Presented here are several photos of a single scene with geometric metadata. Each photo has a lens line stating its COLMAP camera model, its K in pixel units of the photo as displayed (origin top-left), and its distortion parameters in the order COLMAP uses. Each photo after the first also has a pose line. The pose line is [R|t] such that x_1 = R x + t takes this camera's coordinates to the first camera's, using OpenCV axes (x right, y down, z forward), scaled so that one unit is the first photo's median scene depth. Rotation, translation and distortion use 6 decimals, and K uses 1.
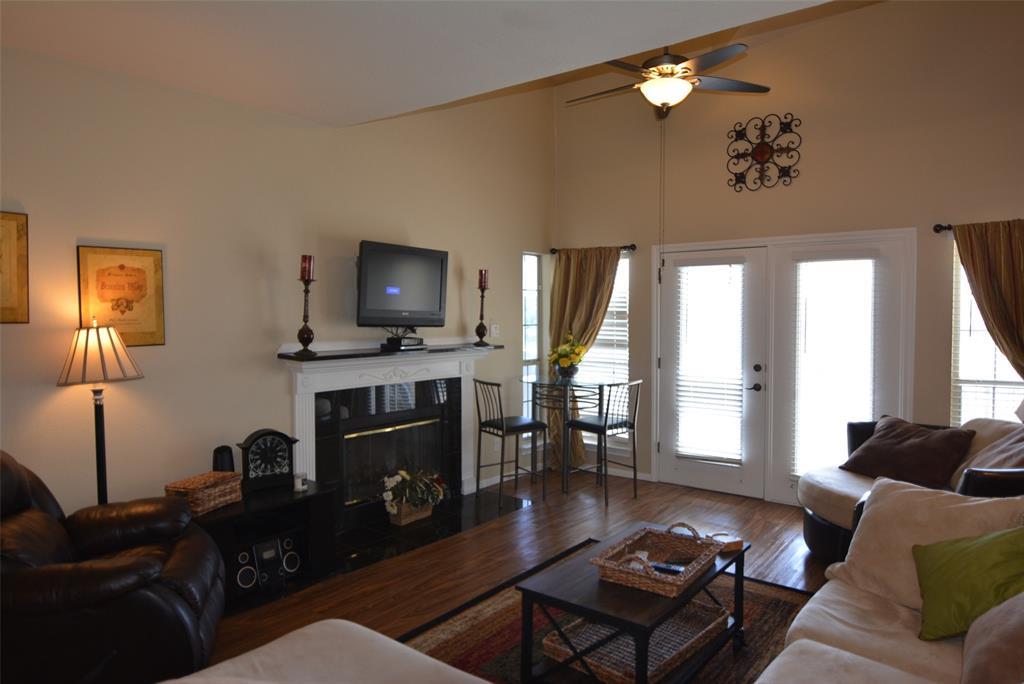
lens RADIAL K [[670.2, 0, 512.9], [0, 670.2, 342.0], [0, 0, 1]] dist [-0.007135, -0.000562]
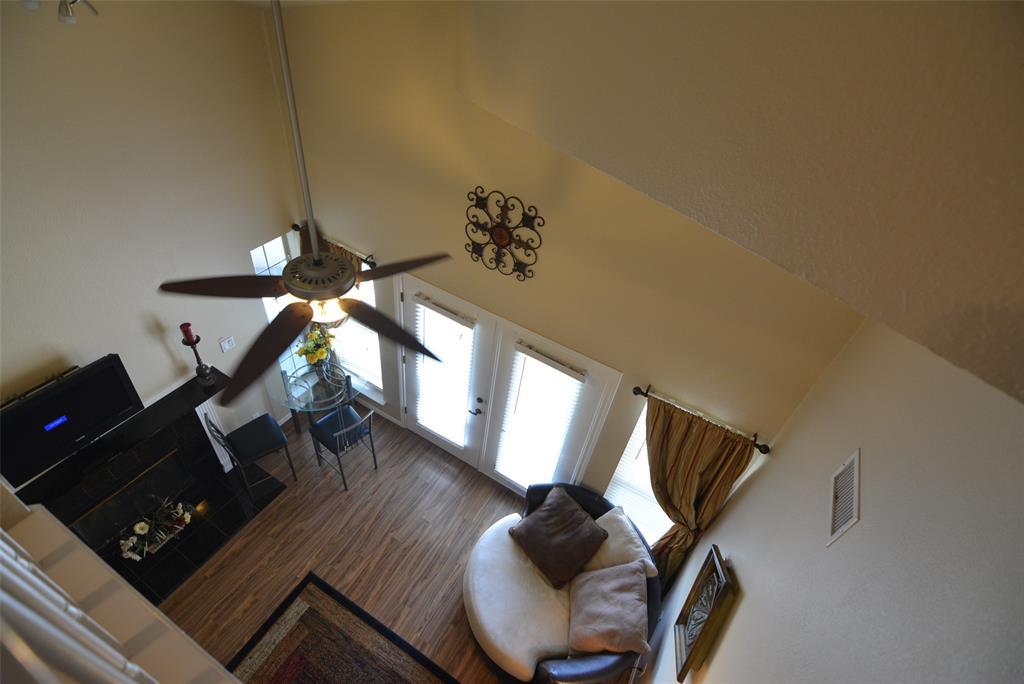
lens RADIAL K [[494.4, 0, 511.2], [0, 494.4, 340.6], [0, 0, 1]] dist [-0.001153, -0.000020]
pose [[0.982842, -0.007244, 0.184309, 0.269424], [-0.114315, 0.760264, 0.639477, -0.581557], [-0.144756, -0.649574, 0.746391, 0.447188]]
